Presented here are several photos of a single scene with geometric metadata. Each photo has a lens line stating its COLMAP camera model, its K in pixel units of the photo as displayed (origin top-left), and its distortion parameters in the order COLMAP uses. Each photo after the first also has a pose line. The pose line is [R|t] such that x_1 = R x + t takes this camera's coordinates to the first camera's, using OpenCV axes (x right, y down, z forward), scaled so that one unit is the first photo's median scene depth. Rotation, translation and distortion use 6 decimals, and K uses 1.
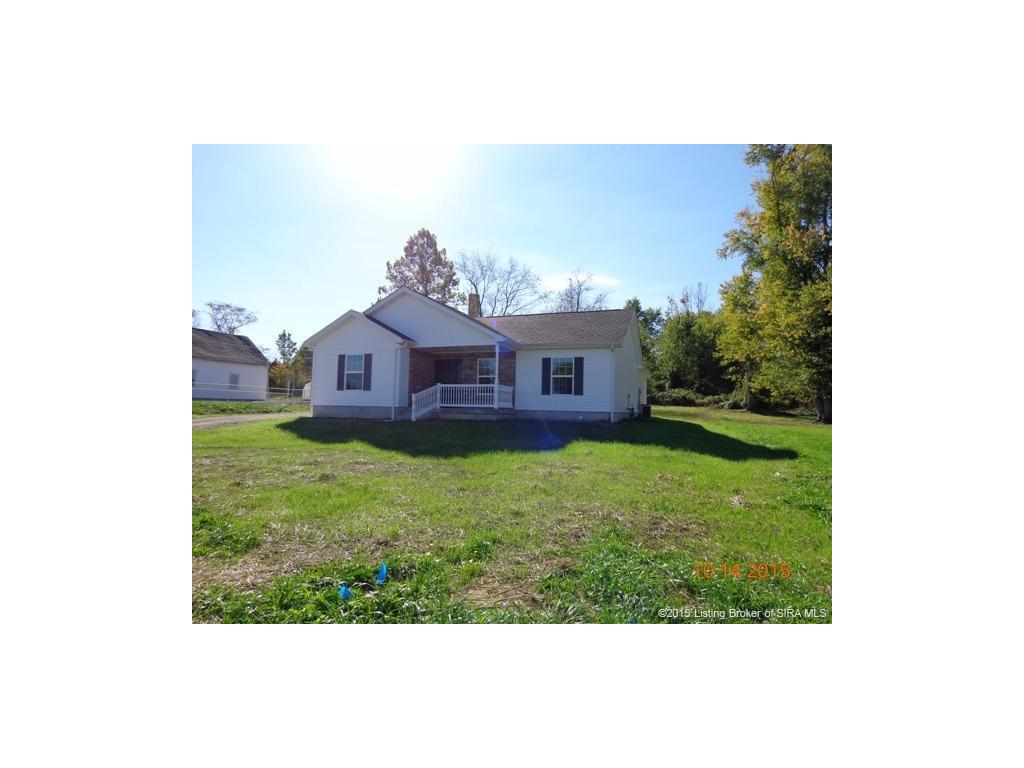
lens RADIAL K [[452.7, 0, 518.8], [0, 452.7, 386.1], [0, 0, 1]] dist [0.003491, 0.001669]
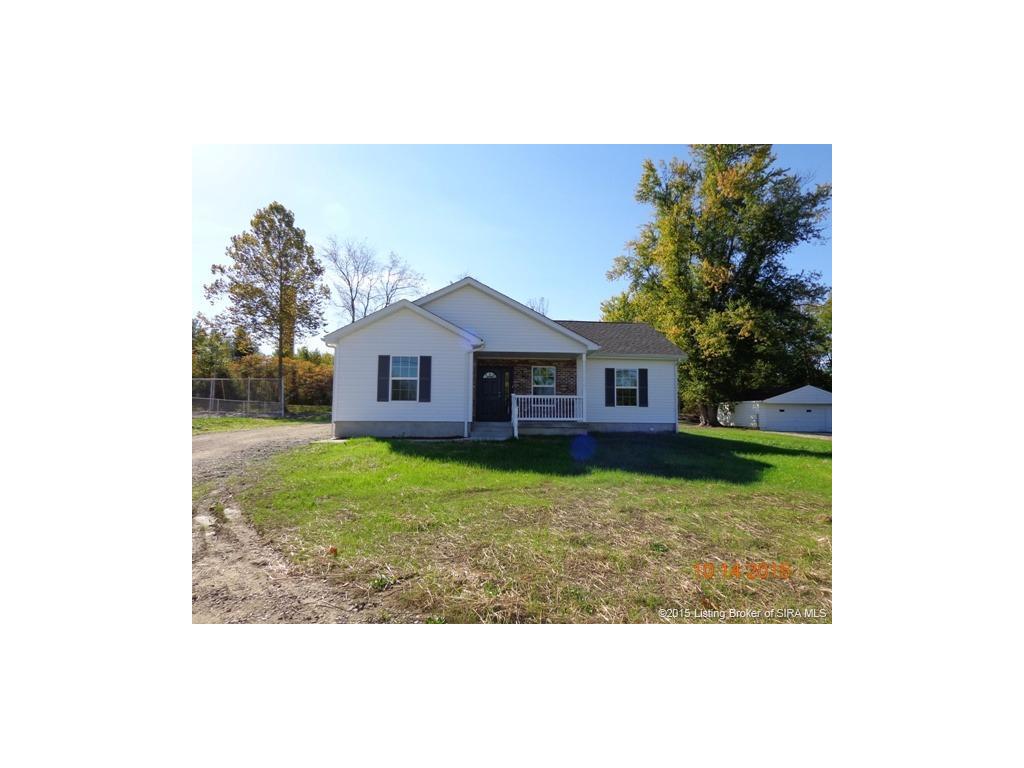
lens RADIAL K [[452.7, 0, 513.9], [0, 452.7, 386.7], [0, 0, 1]] dist [0.003491, 0.001669]
pose [[0.909248, 0.013954, 0.416020, -0.515827], [-0.009861, 0.999880, -0.011985, -0.009112], [-0.416137, 0.006795, 0.909276, 0.201822]]
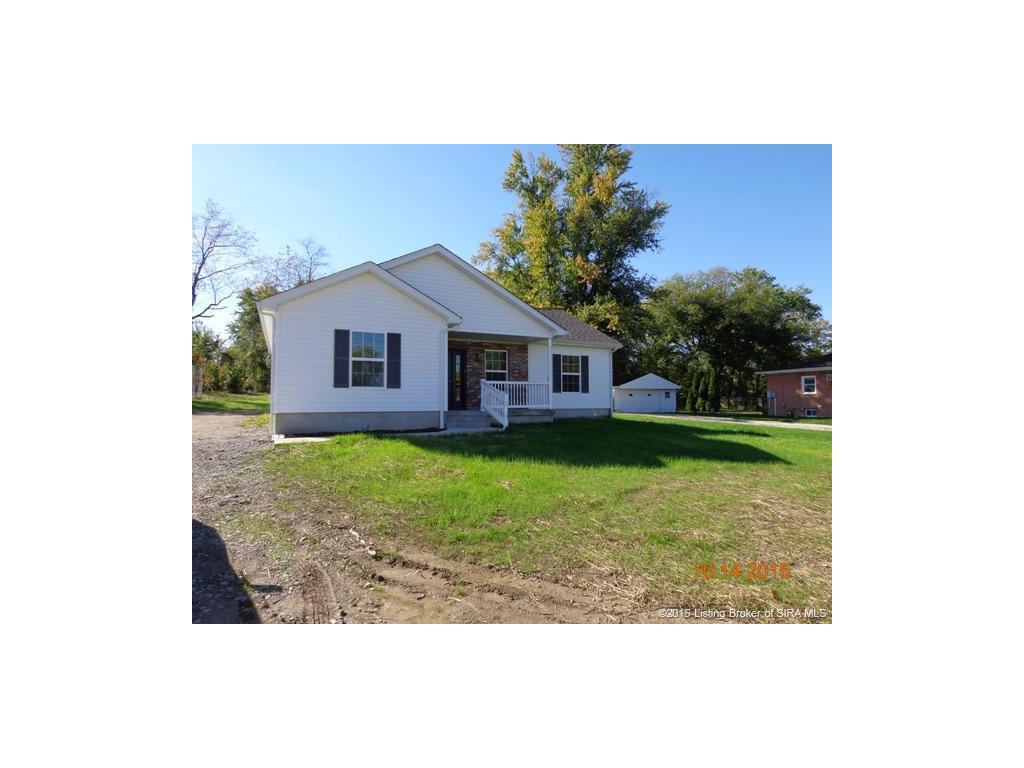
lens RADIAL K [[452.7, 0, 510.2], [0, 452.7, 386.1], [0, 0, 1]] dist [0.003491, 0.001669]
pose [[0.675238, 0.003024, 0.737593, -0.698521], [-0.020527, 0.999681, 0.014693, -0.006705], [-0.737314, -0.025062, 0.675085, 0.414632]]
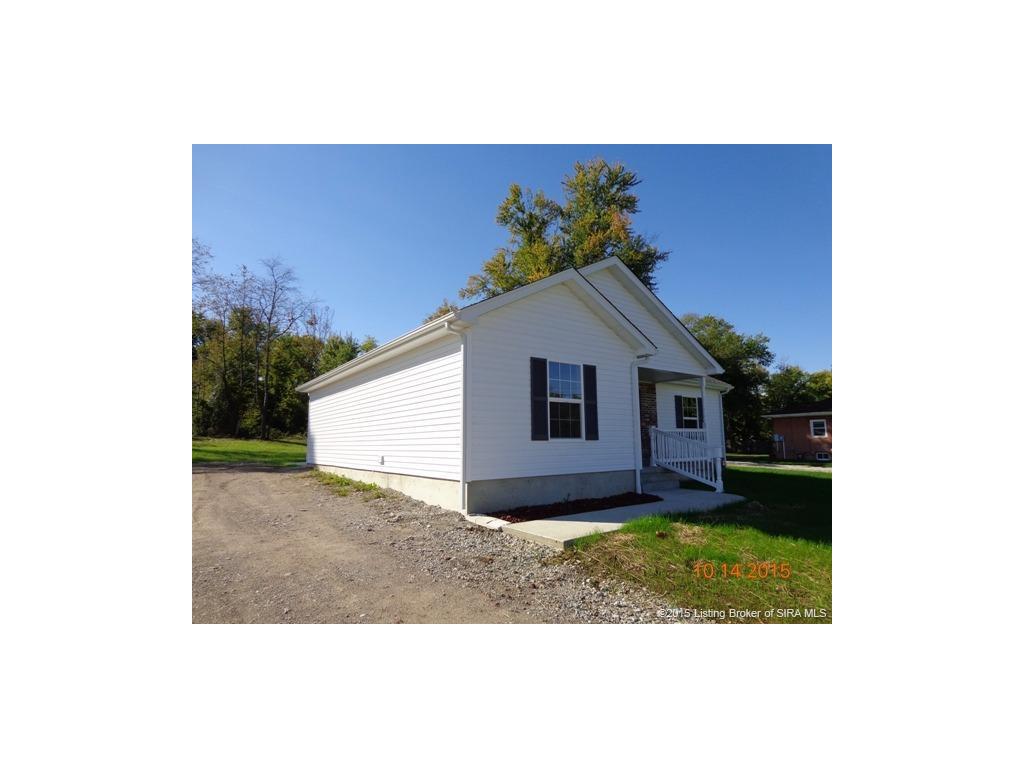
lens RADIAL K [[452.7, 0, 517.4], [0, 452.7, 385.2], [0, 0, 1]] dist [0.003491, 0.001669]
pose [[0.531955, 0.080693, 0.842919, -0.777286], [-0.024065, 0.996488, -0.080208, -0.007988], [-0.846431, 0.022382, 0.532028, 0.792553]]
